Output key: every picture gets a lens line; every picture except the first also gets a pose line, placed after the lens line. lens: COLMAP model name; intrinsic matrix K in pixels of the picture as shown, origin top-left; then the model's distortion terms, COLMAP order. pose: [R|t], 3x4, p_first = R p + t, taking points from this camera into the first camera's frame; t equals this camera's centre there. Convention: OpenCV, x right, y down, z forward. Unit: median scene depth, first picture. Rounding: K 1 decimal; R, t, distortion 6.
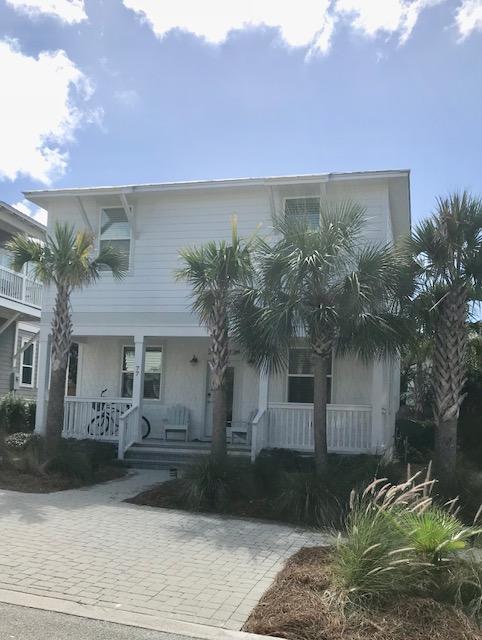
lens RADIAL K [[626.8, 0, 241.0], [0, 626.8, 320.0], [0, 0, 1]] dist [0.120548, -0.281032]
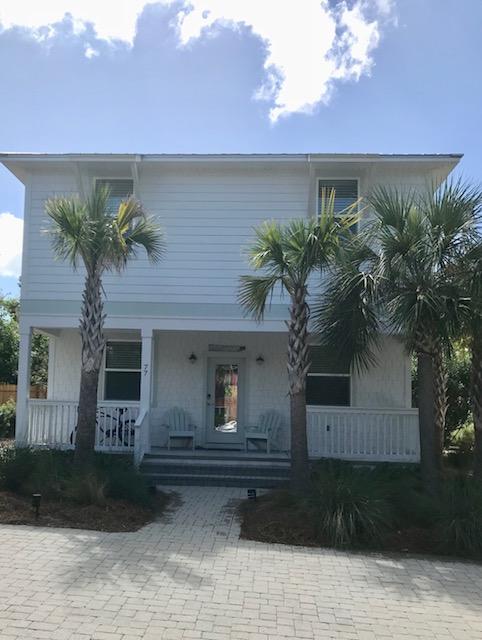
lens RADIAL K [[626.8, 0, 241.0], [0, 626.8, 320.0], [0, 0, 1]] dist [0.120548, -0.281032]
pose [[0.980973, 0.014908, 0.193572, -0.255755], [-0.016836, 0.999824, 0.008315, 0.004080], [-0.193414, -0.011415, 0.981051, 0.165251]]
